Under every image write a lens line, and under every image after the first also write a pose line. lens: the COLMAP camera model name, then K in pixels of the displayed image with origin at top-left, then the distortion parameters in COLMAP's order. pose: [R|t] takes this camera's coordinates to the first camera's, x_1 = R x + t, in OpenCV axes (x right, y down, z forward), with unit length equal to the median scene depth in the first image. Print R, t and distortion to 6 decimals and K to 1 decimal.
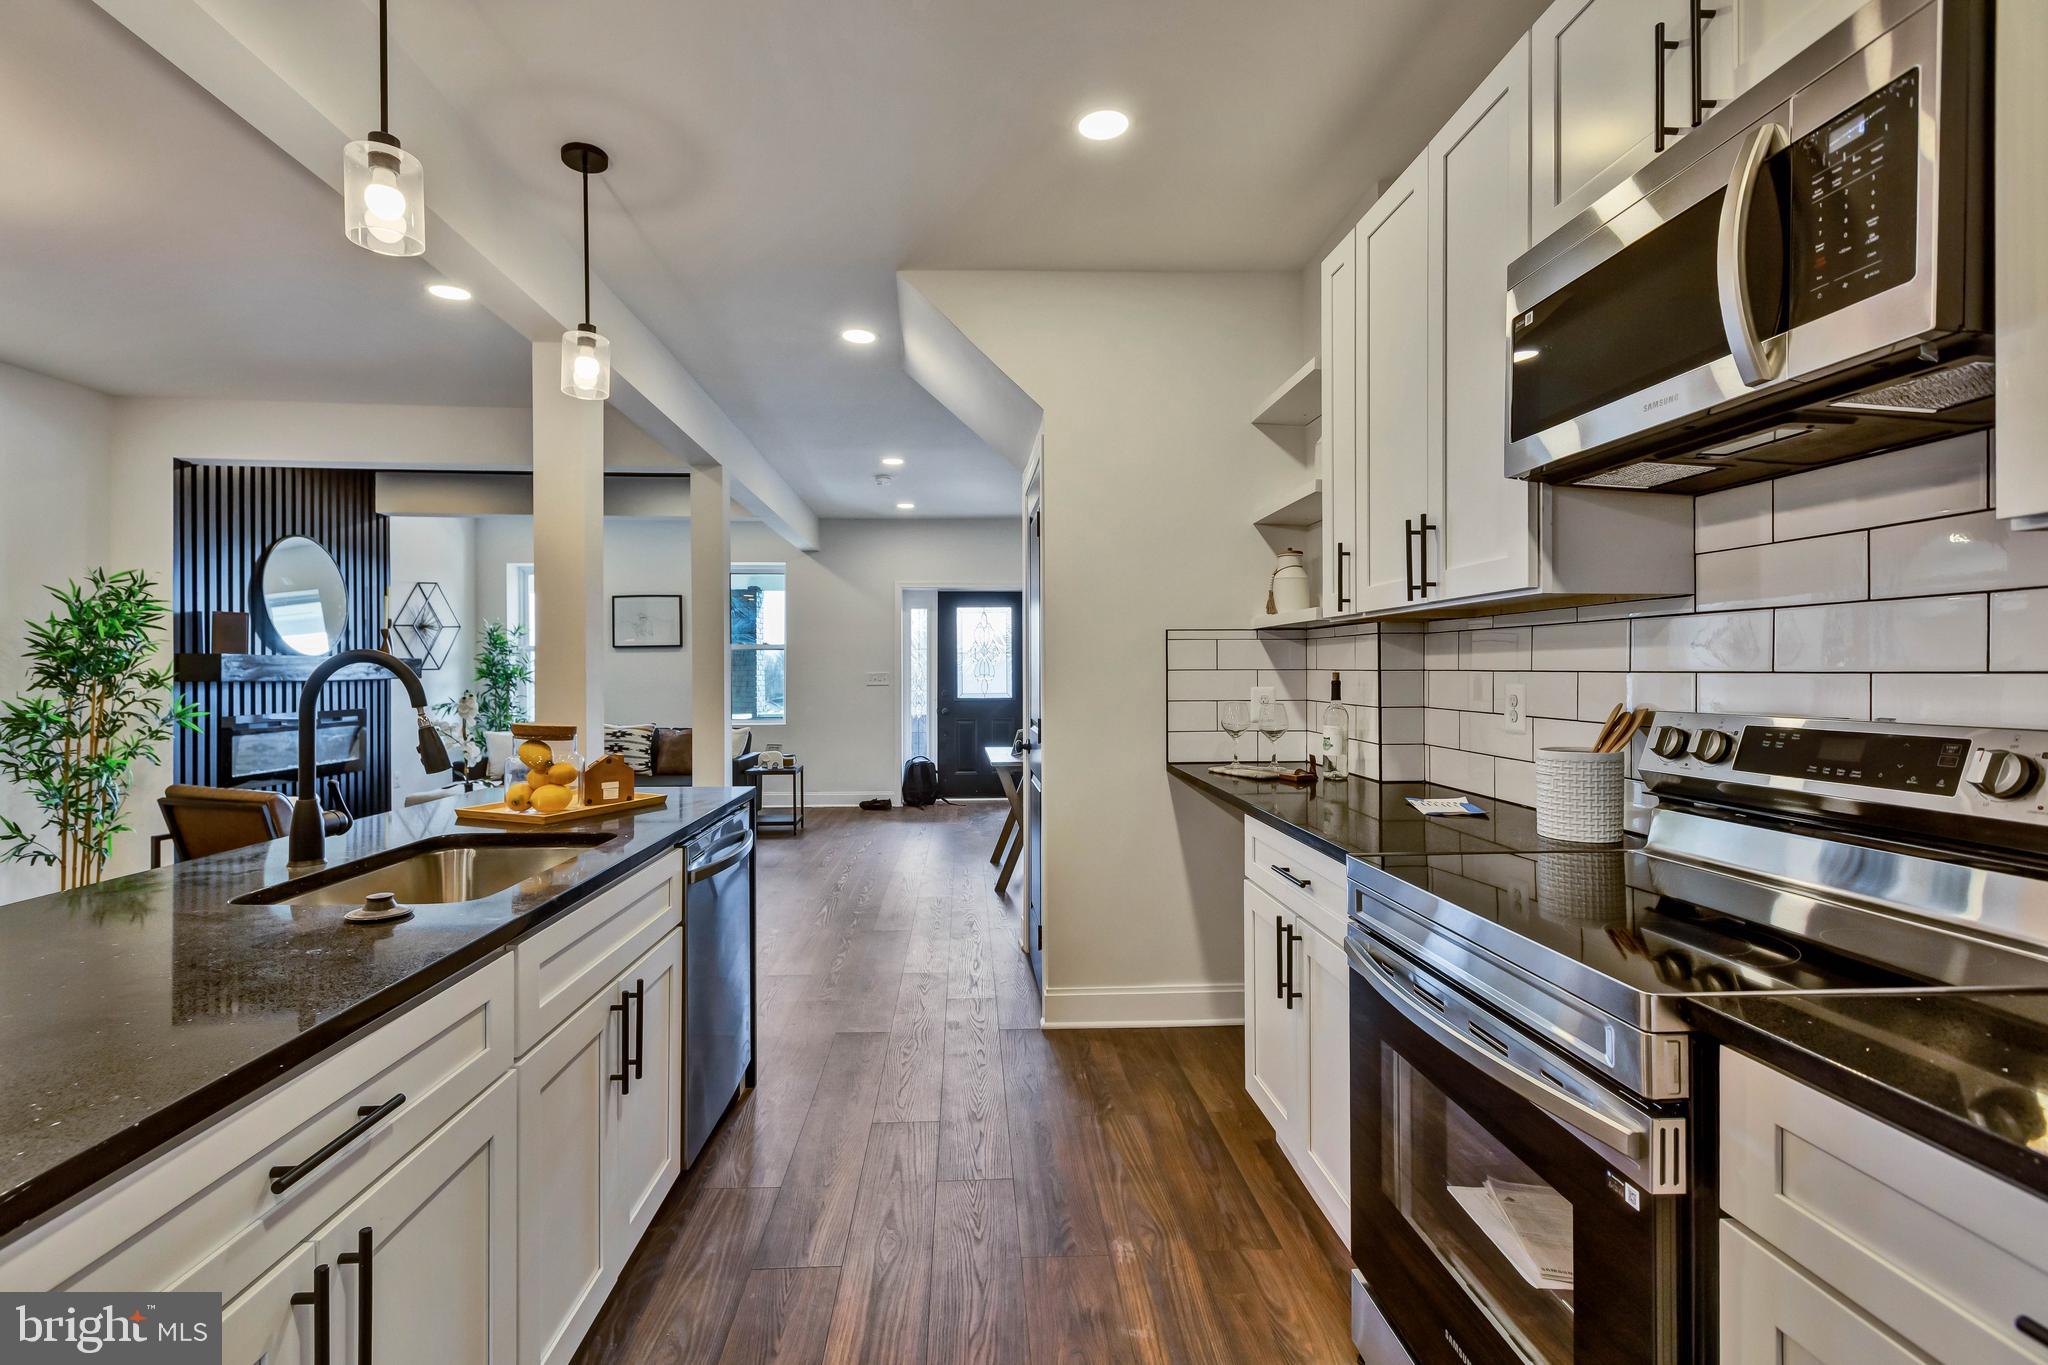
lens RADIAL K [[929.4, 0, 1015.8], [0, 929.4, 673.9], [0, 0, 1]] dist [0.001691, 0.000736]
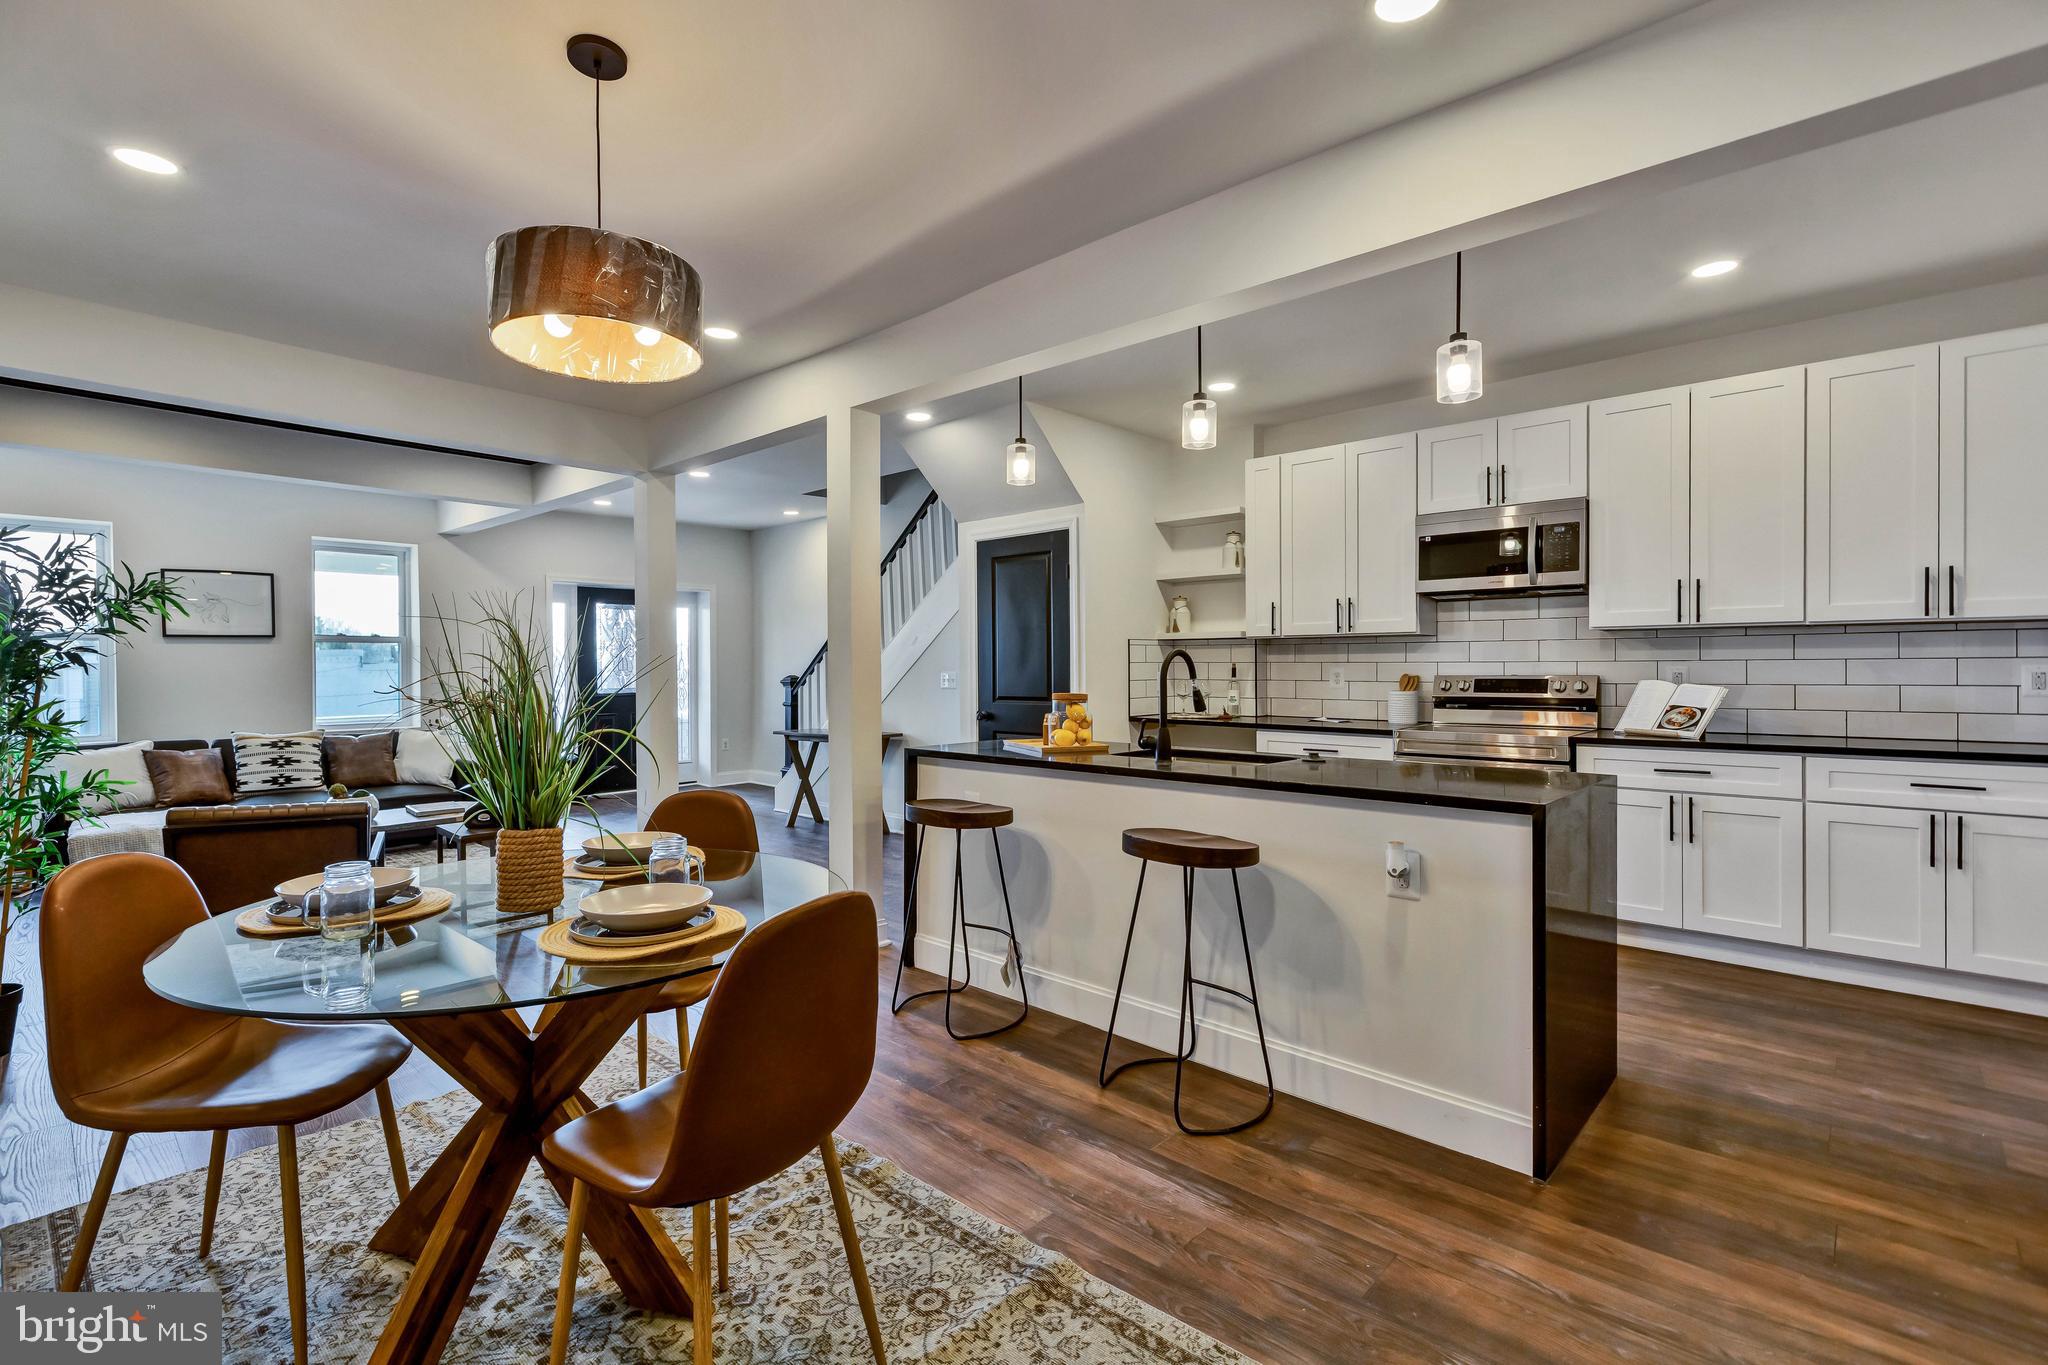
lens RADIAL K [[929.4, 0, 1005.7], [0, 929.4, 664.6], [0, 0, 1]] dist [0.001691, 0.000736]
pose [[0.712350, -0.001271, 0.701823, -1.246448], [0.006210, 0.999971, -0.004492, 0.005820], [-0.701797, 0.007558, 0.712337, -0.066453]]
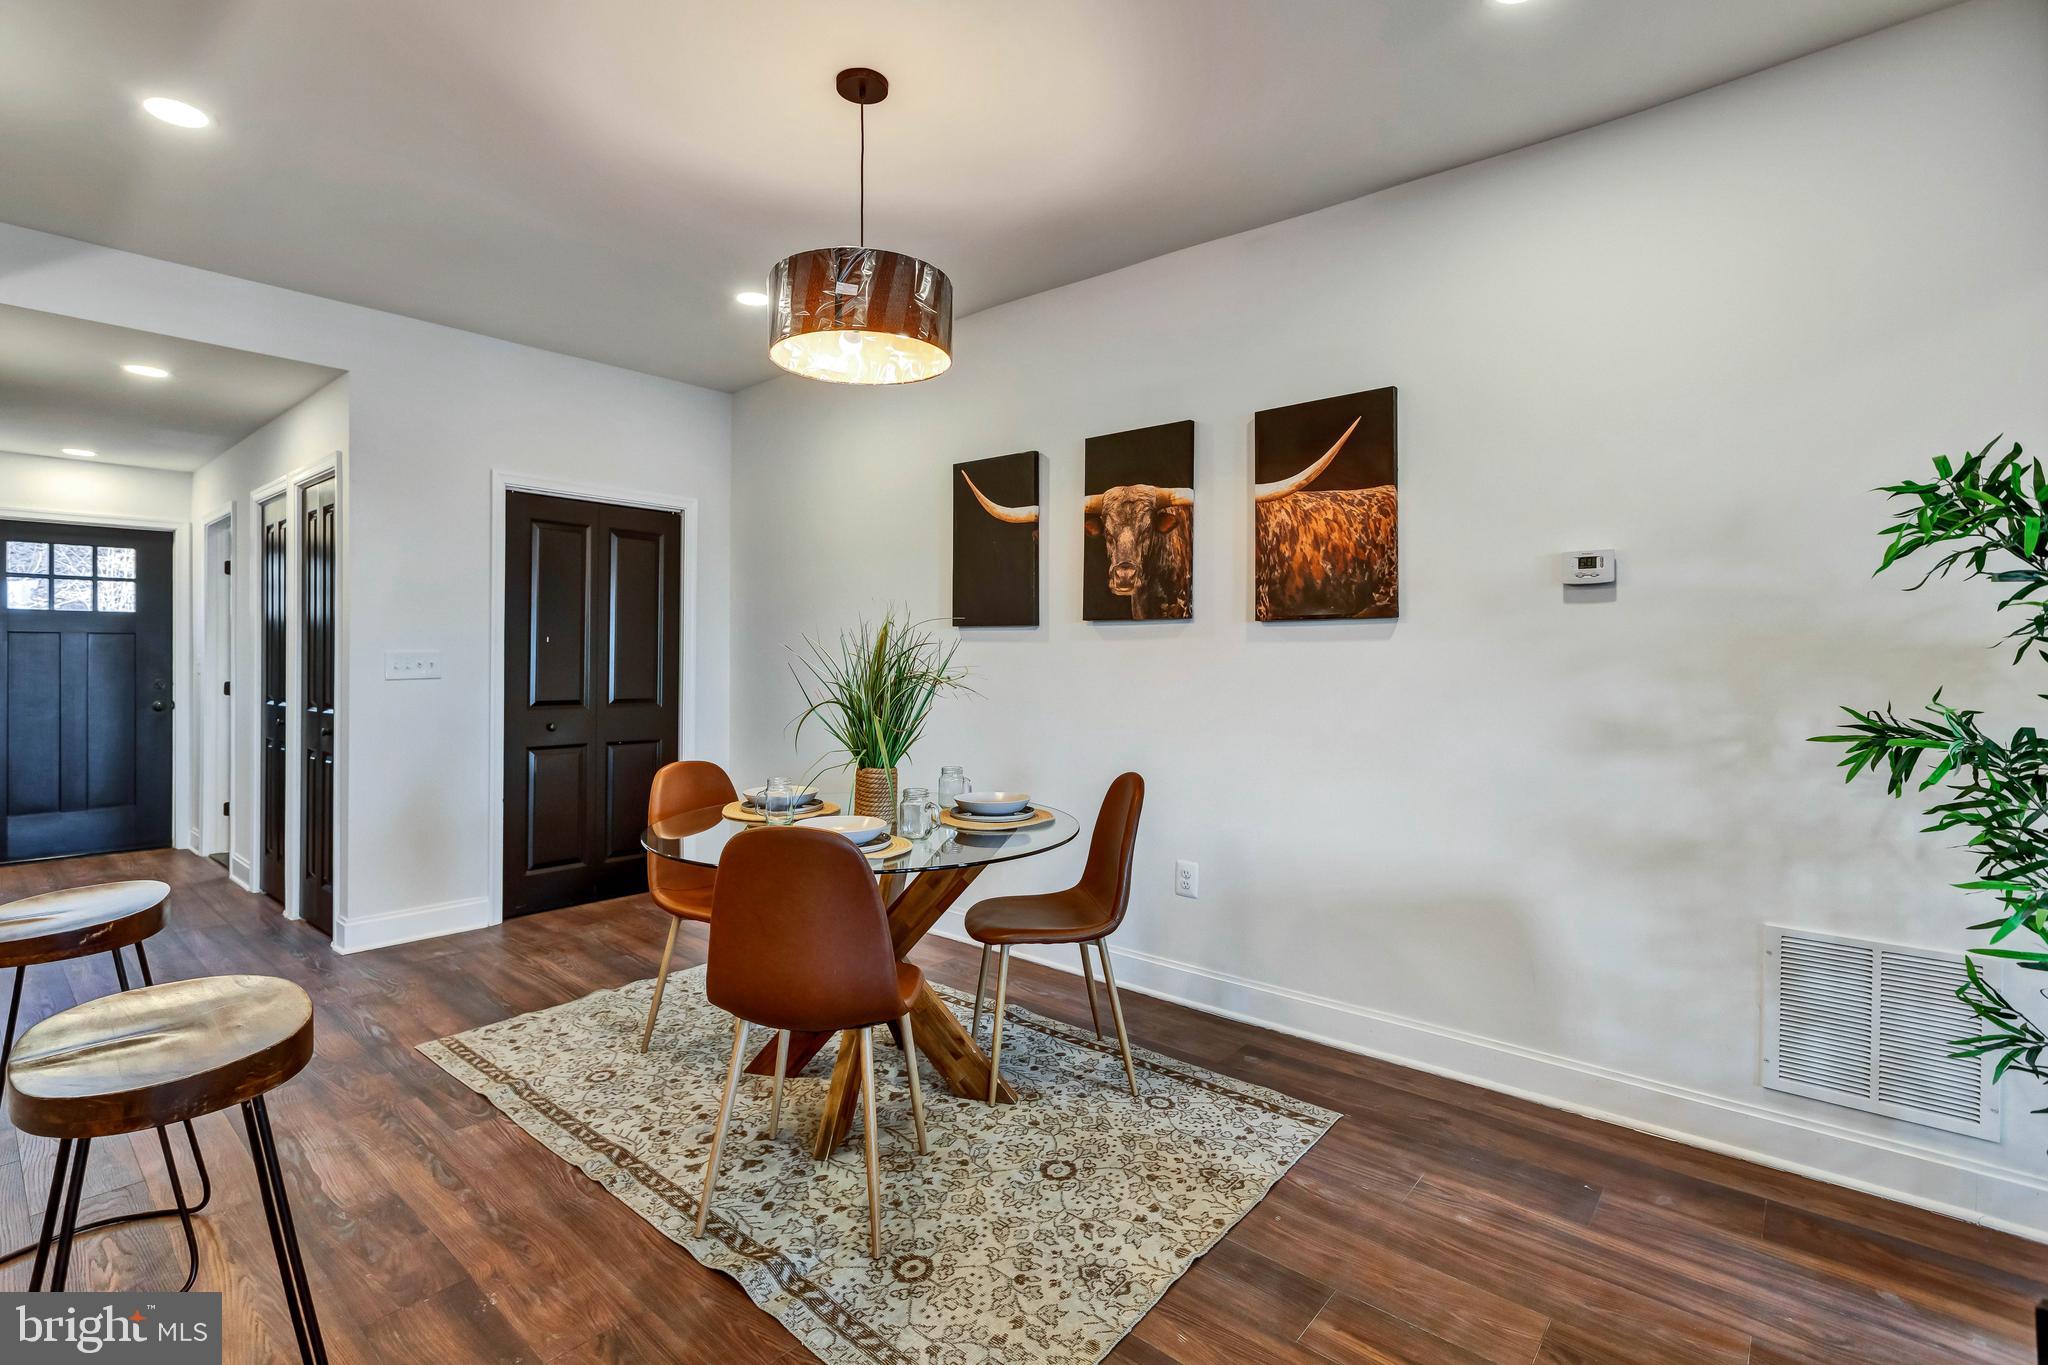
lens RADIAL K [[929.4, 0, 983.5], [0, 929.4, 659.2], [0, 0, 1]] dist [0.001691, 0.000736]
pose [[-0.700645, 0.001402, -0.713508, -0.518794], [-0.003383, 0.999980, 0.005287, 0.004915], [0.713502, 0.006118, -0.700627, 1.220379]]
